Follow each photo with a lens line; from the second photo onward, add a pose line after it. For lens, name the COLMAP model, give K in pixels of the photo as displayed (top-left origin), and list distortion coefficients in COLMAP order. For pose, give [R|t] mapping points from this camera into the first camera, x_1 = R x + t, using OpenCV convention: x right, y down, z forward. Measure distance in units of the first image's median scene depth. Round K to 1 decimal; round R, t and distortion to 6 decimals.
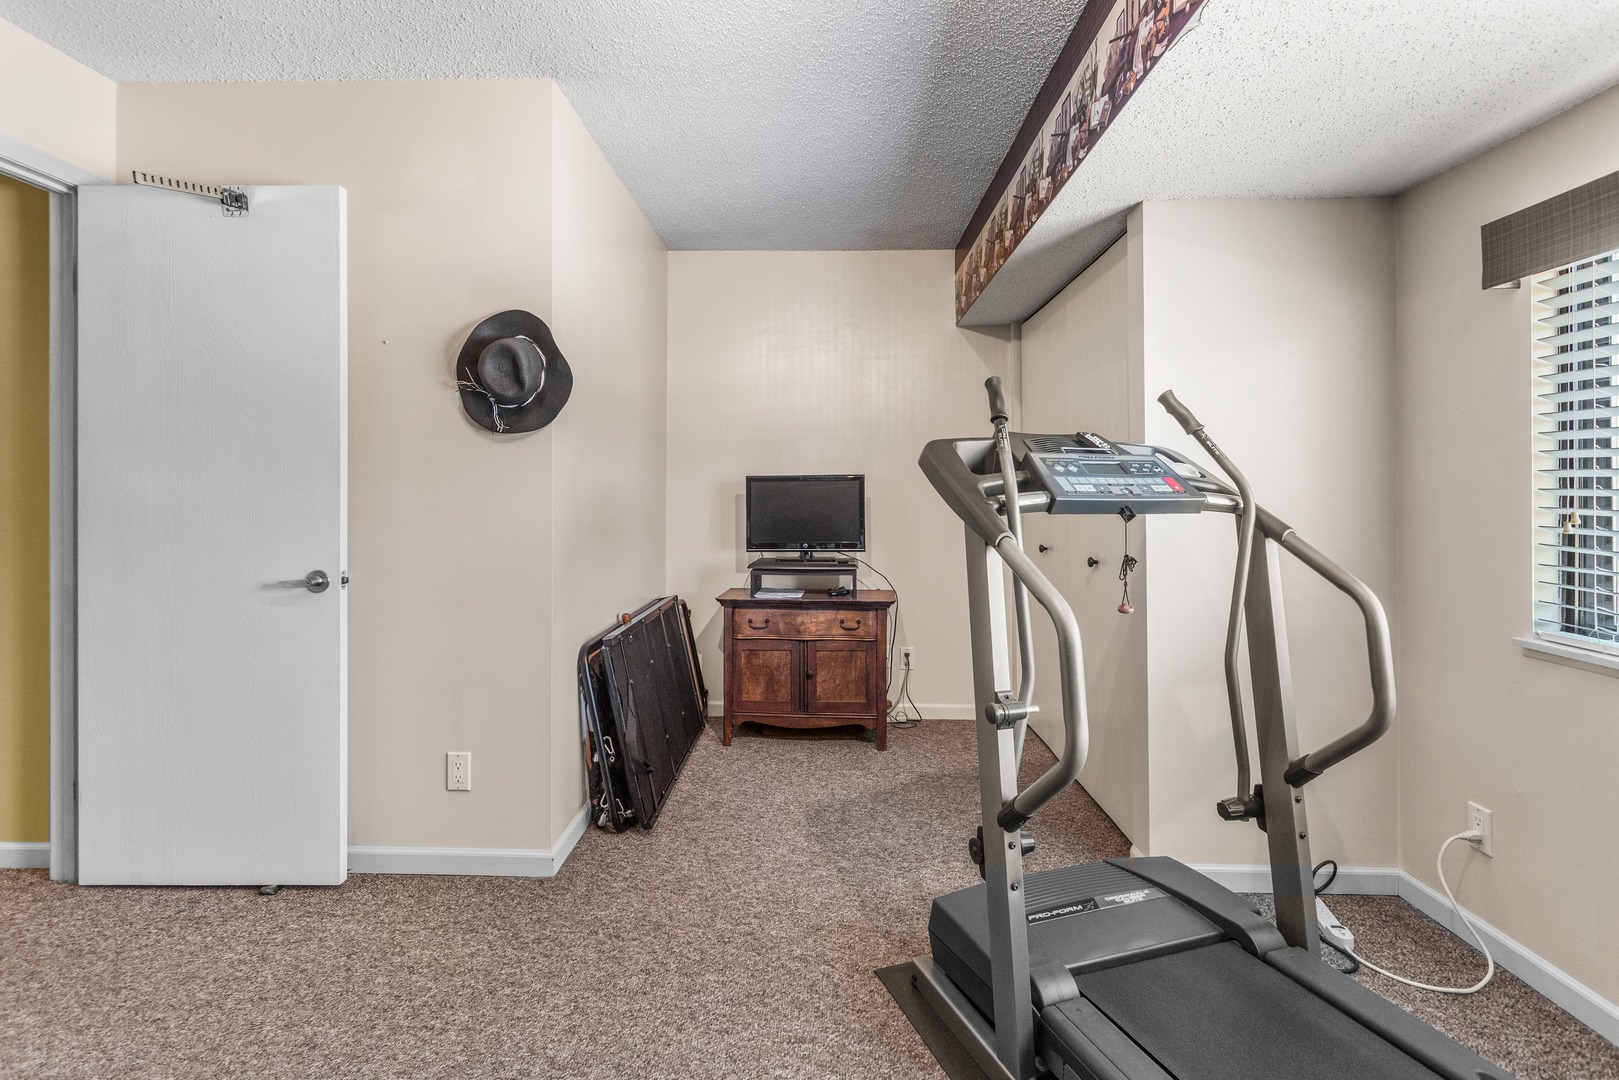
lens RADIAL K [[787.1, 0, 814.0], [0, 787.1, 493.7], [0, 0, 1]] dist [-0.001282, 0.000129]
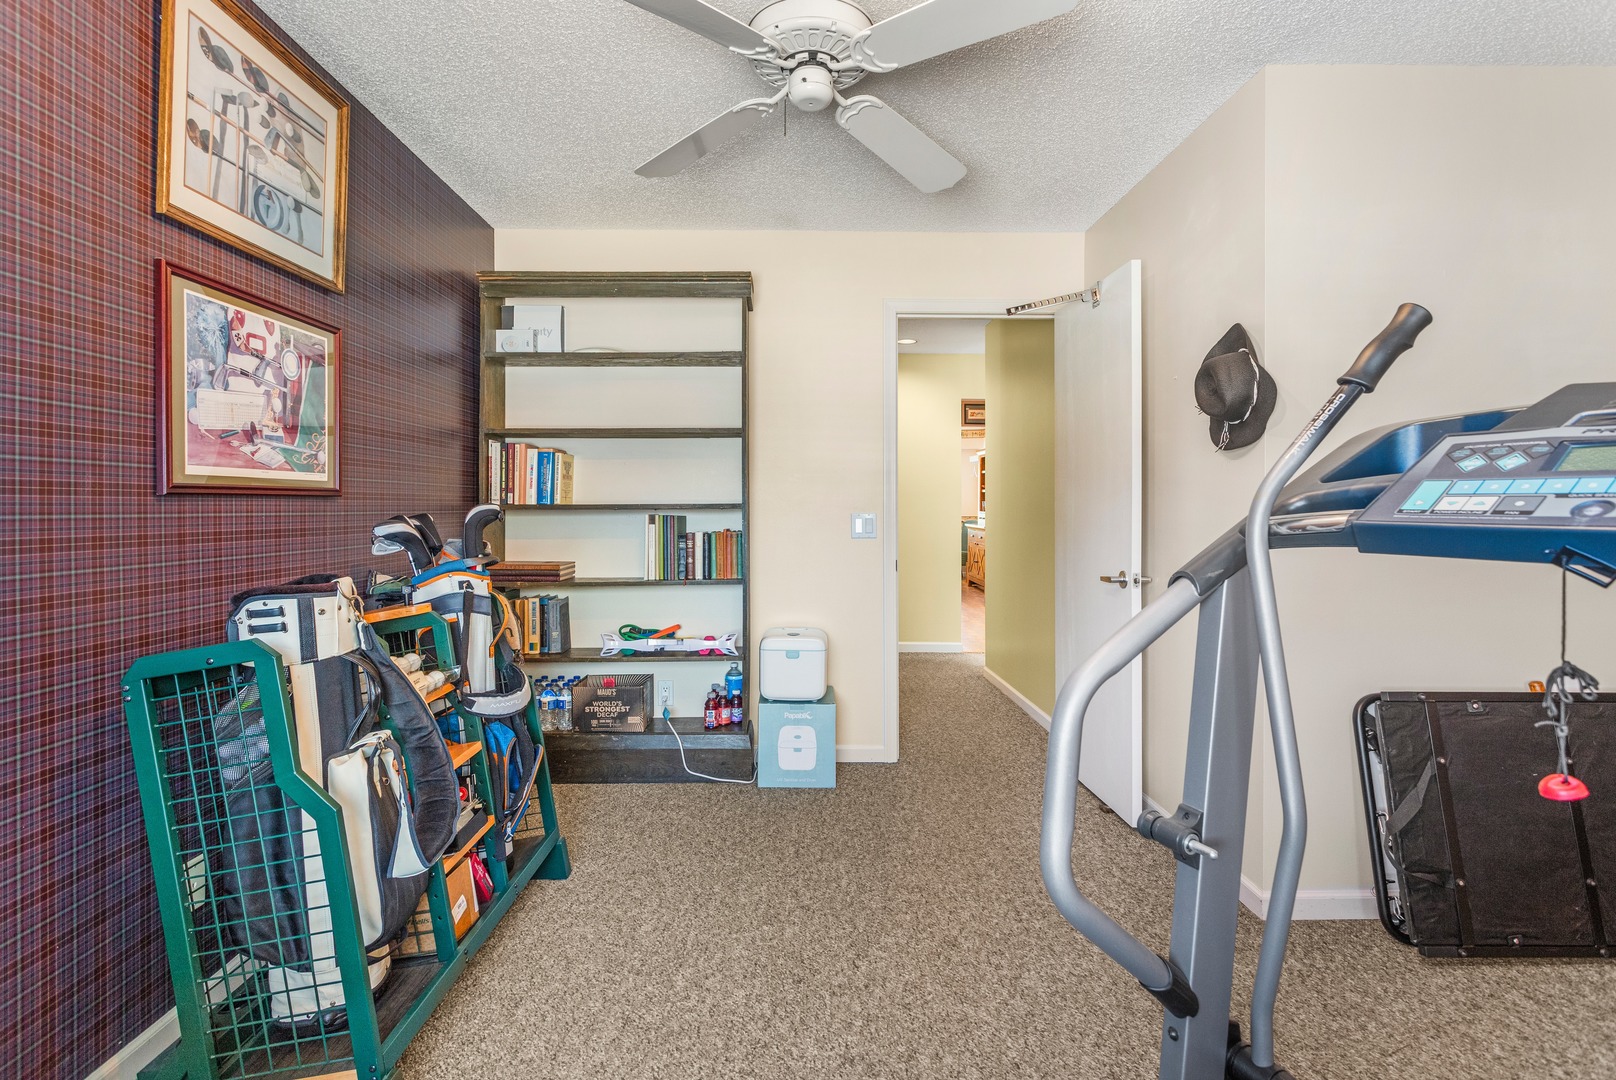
lens RADIAL K [[792.8, 0, 806.1], [0, 792.8, 517.2], [0, 0, 1]] dist [0.000454, 0.000228]
pose [[0.021623, 0.007409, -0.999739, 0.605395], [0.002889, 0.999968, 0.007473, 0.000428], [0.999762, -0.003049, 0.021601, 0.447913]]
